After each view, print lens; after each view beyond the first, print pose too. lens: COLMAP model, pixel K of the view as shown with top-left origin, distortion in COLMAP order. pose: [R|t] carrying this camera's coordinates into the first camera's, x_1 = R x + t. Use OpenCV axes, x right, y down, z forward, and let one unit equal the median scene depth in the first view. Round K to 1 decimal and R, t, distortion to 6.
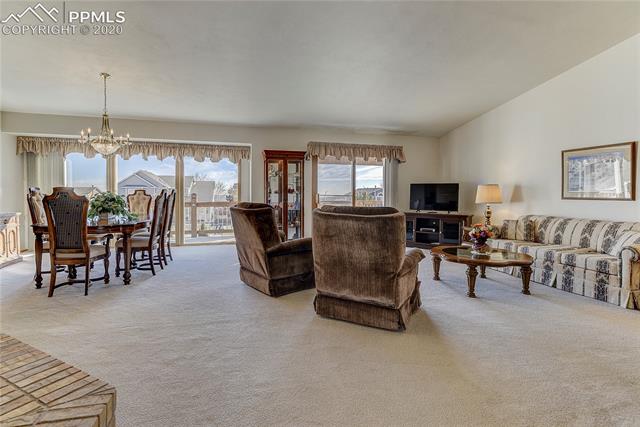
lens RADIAL K [[322.0, 0, 319.6], [0, 322.0, 201.7], [0, 0, 1]] dist [0.001920, 0.000290]
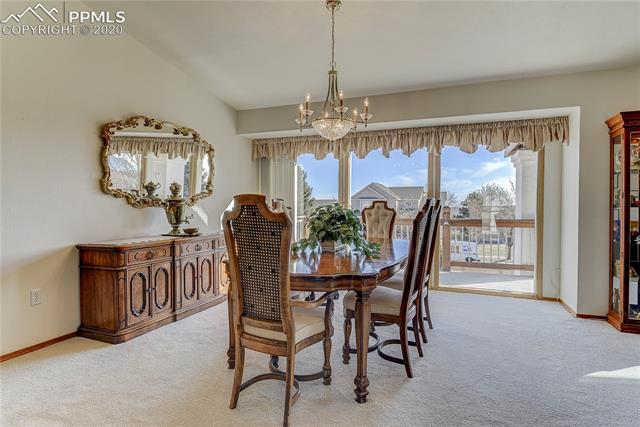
lens RADIAL K [[345.6, 0, 318.6], [0, 345.6, 205.6], [0, 0, 1]] dist [-0.000476, -0.000027]
pose [[0.789832, 0.000769, -0.613323, -0.239616], [-0.016346, 0.999670, -0.019797, -0.012531], [0.613106, 0.025662, 0.789584, 0.394718]]
